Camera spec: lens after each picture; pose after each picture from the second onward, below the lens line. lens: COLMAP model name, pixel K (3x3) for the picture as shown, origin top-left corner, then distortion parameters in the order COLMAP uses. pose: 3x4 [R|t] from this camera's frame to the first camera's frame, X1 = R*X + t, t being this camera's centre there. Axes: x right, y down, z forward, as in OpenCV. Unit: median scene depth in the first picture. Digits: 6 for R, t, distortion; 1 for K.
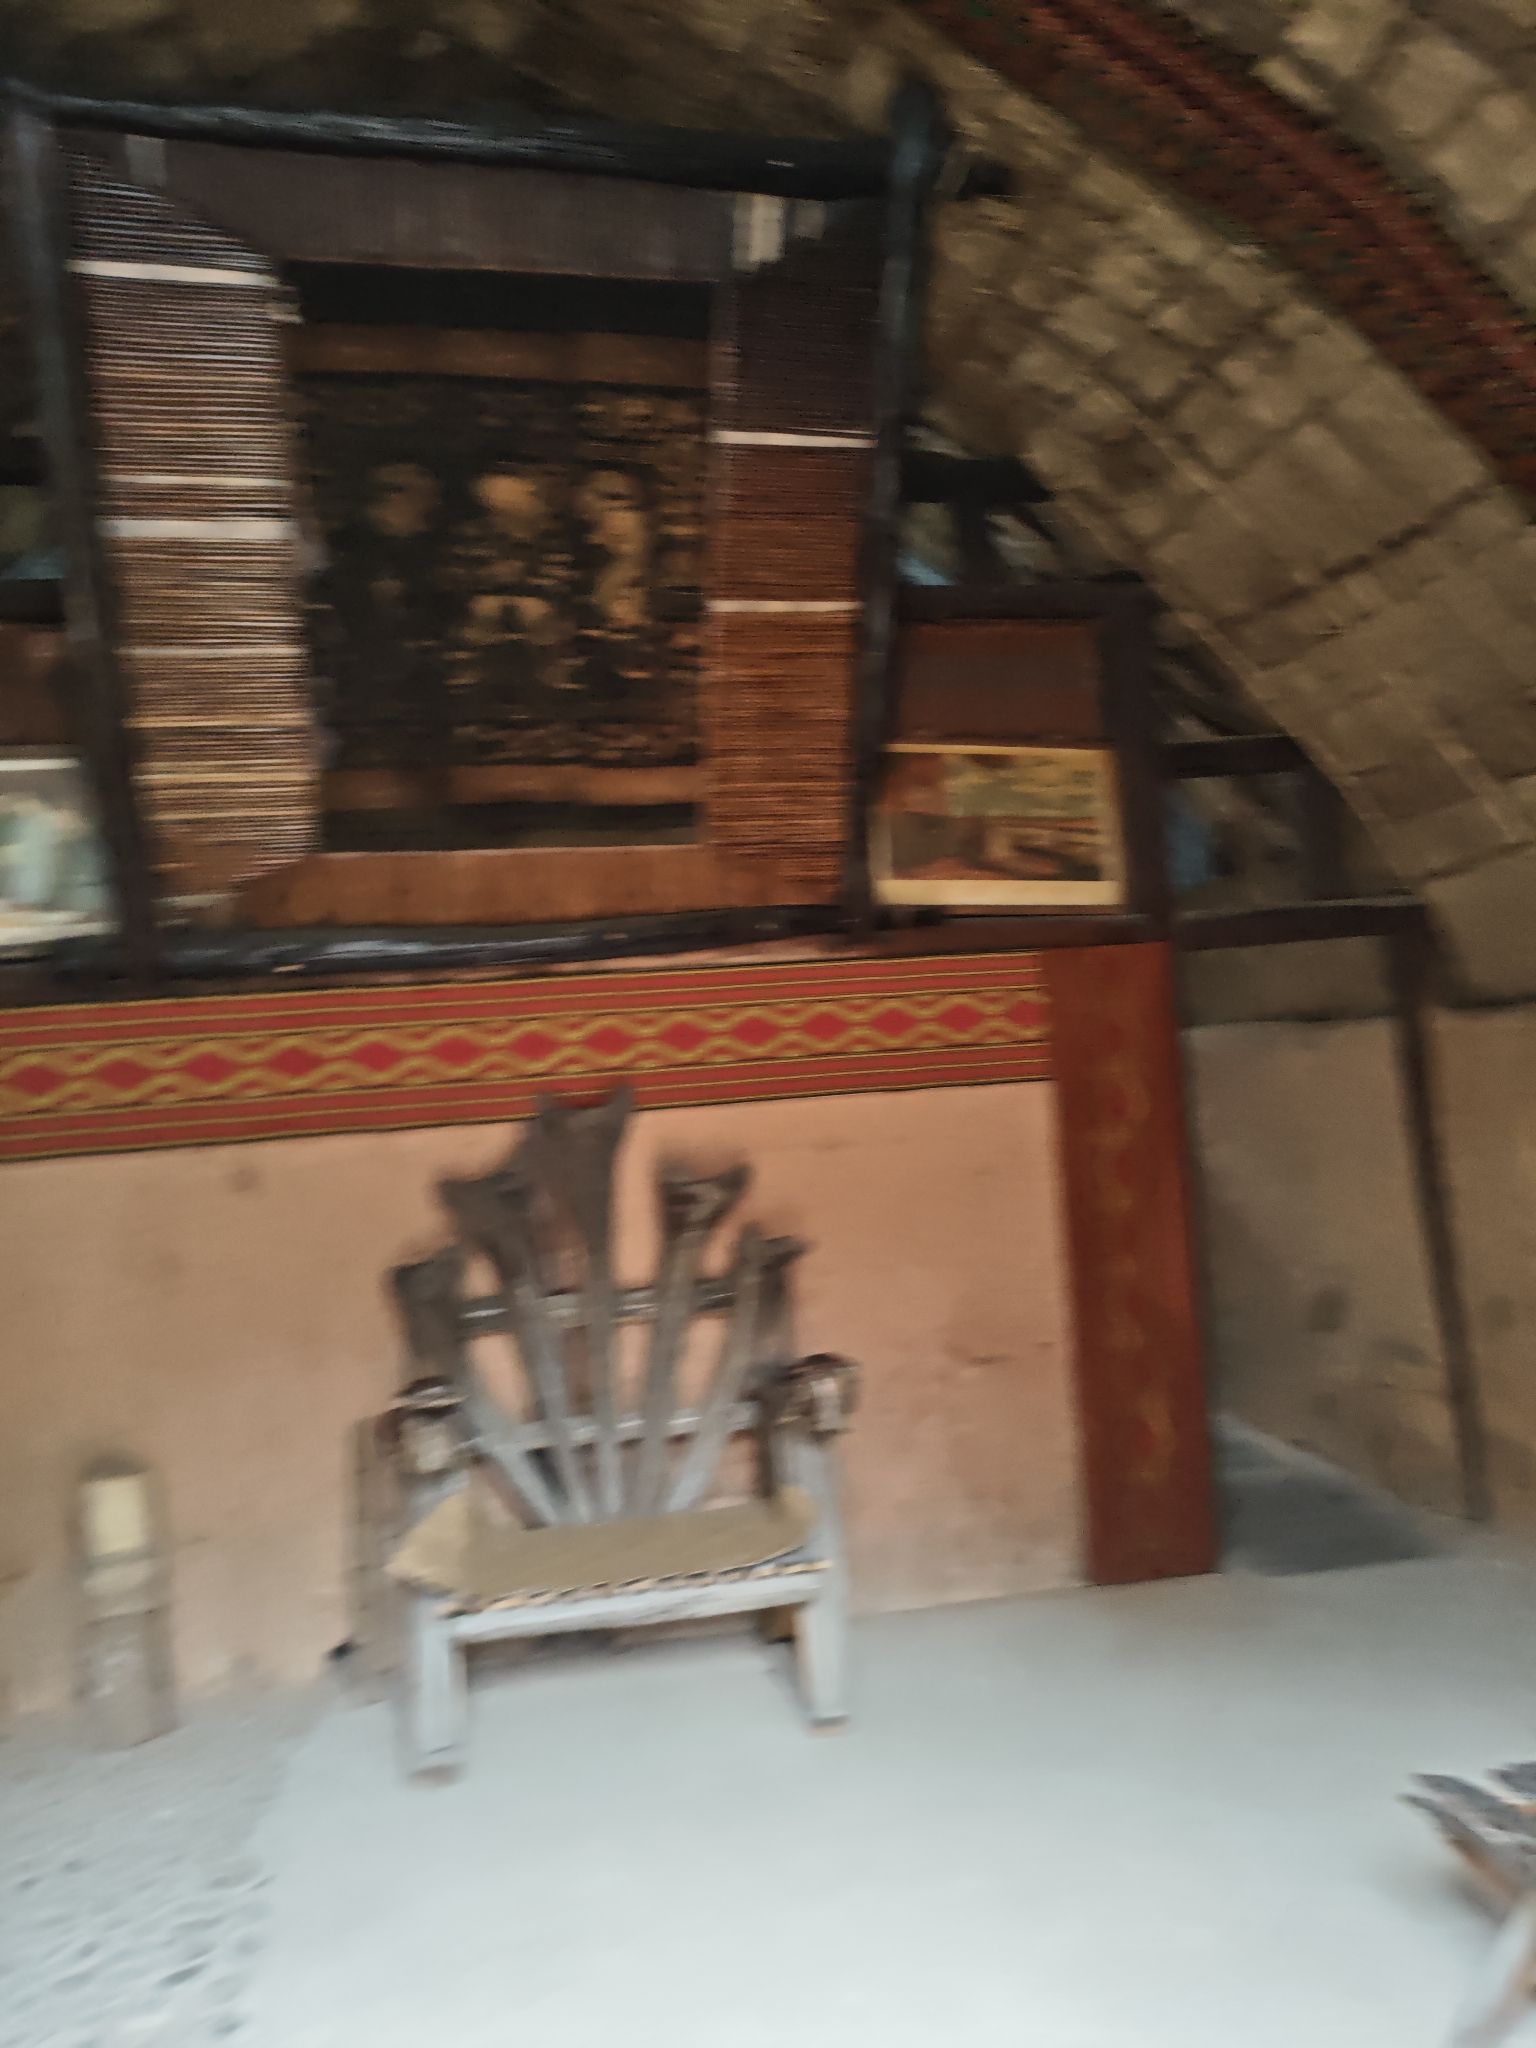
lens RADIAL K [[1562.9, 0, 1033.0], [0, 1562.9, 1025.2], [0, 0, 1]] dist [0.003116, 0.000349]
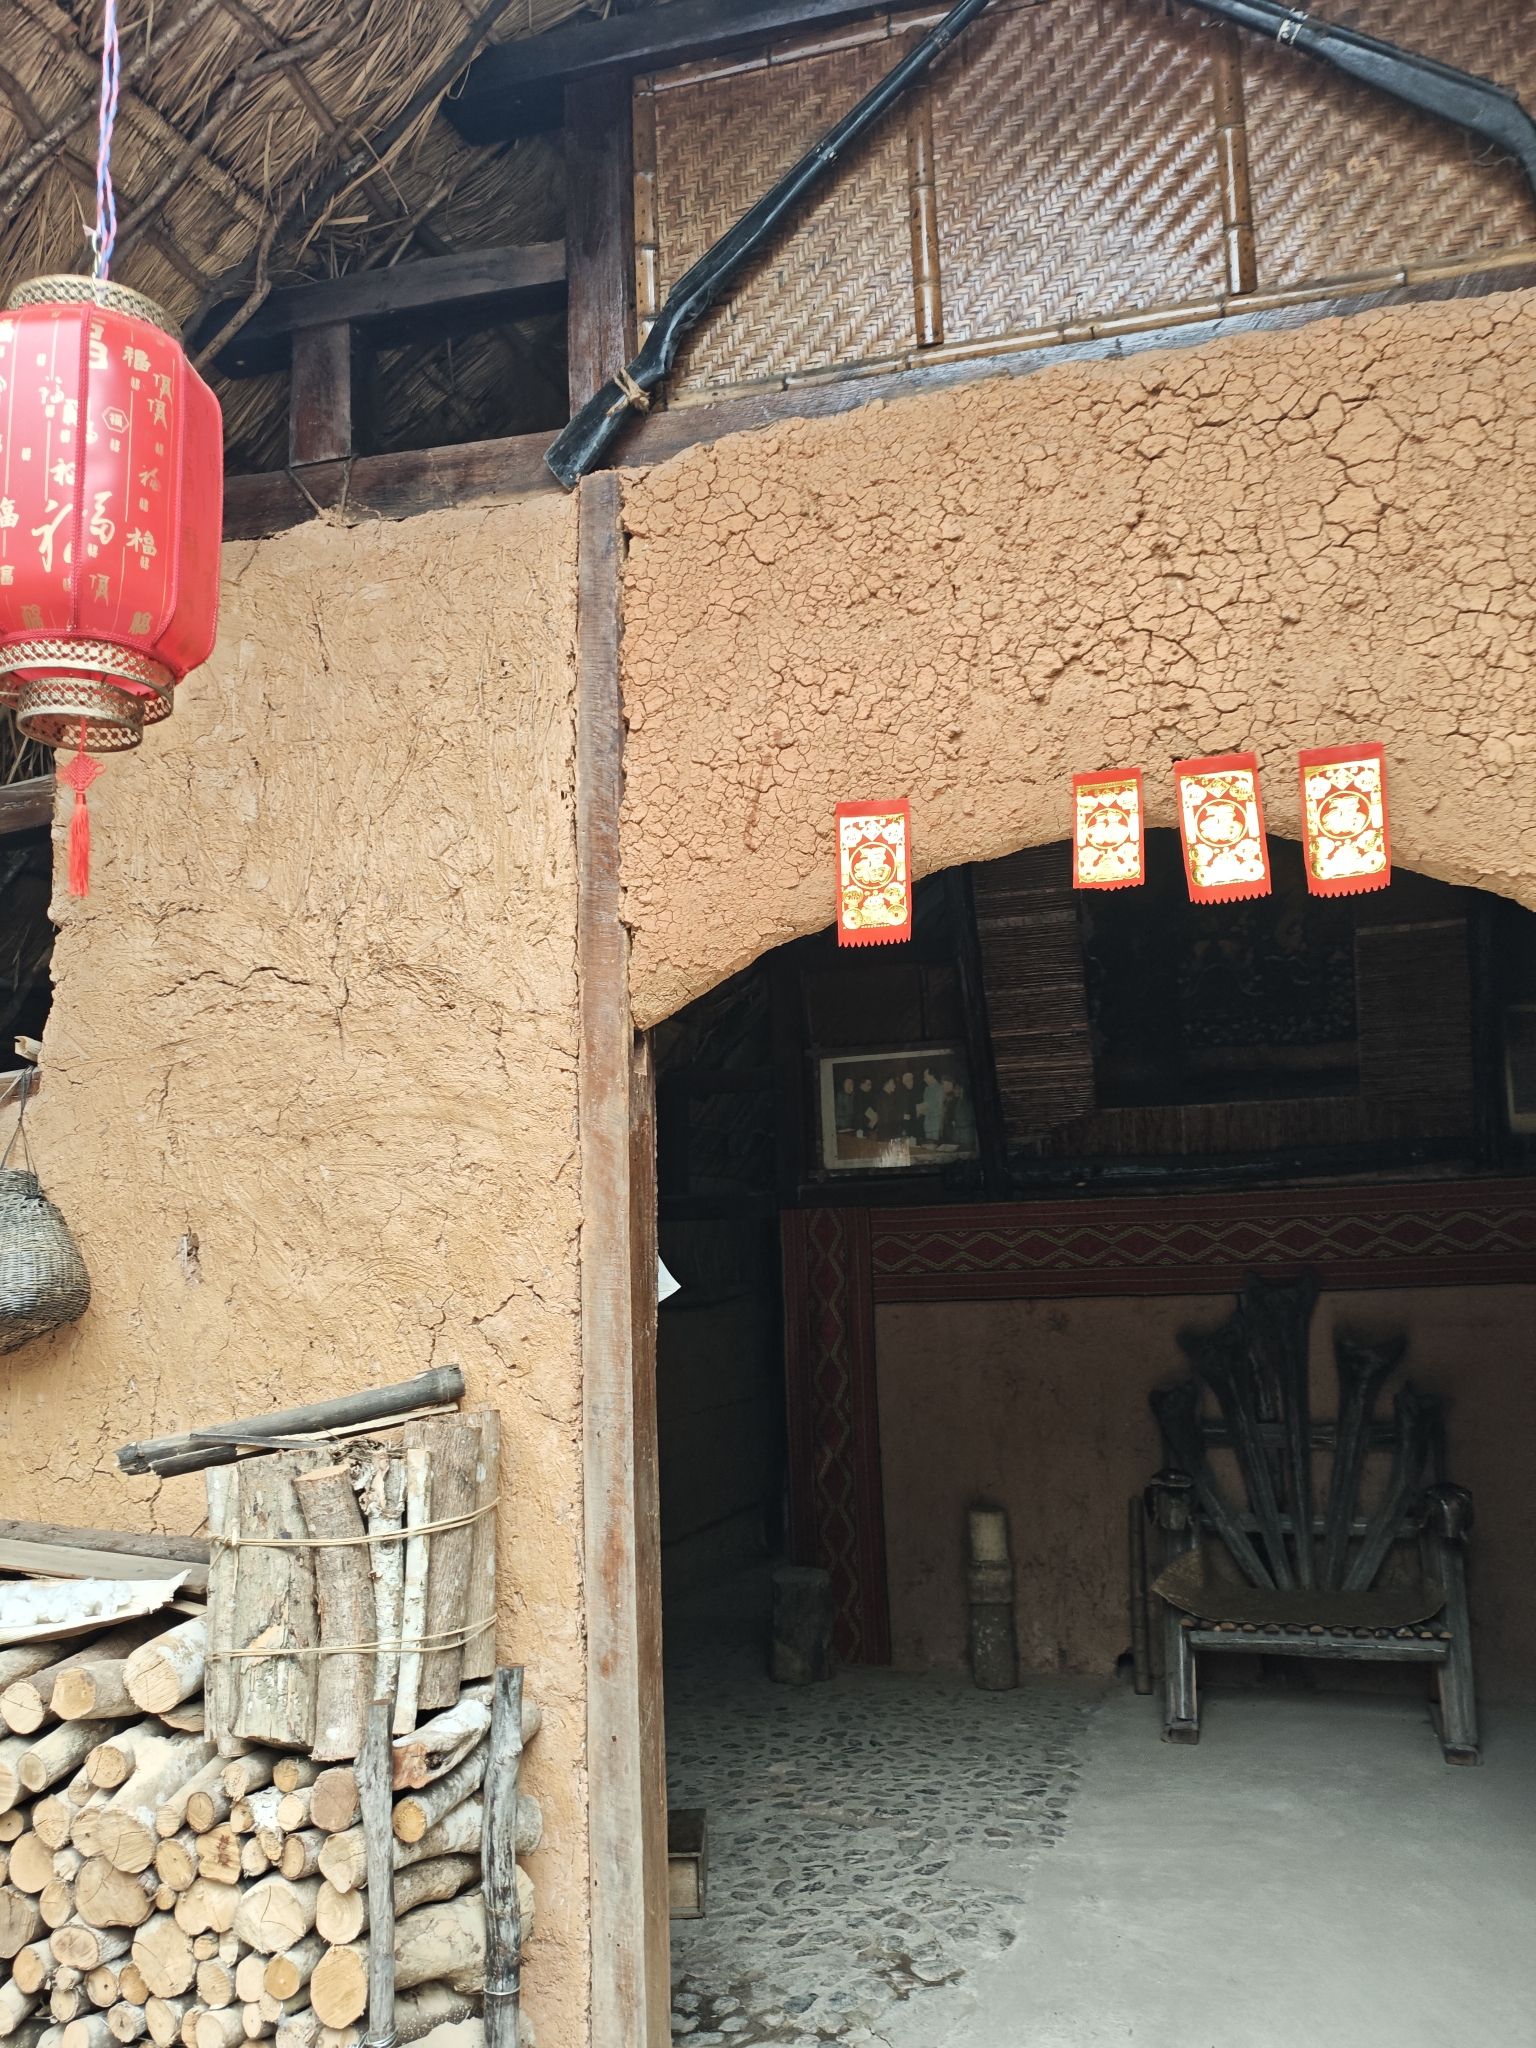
lens RADIAL K [[1641.1, 0, 768.0], [0, 1641.1, 1024.0], [0, 0, 1]] dist [0.114092, -0.174675]
pose [[0.801657, -0.052828, -0.595446, 0.244312], [-0.007082, 0.995178, -0.097827, -0.031948], [0.597743, 0.082640, 0.797417, -0.479747]]
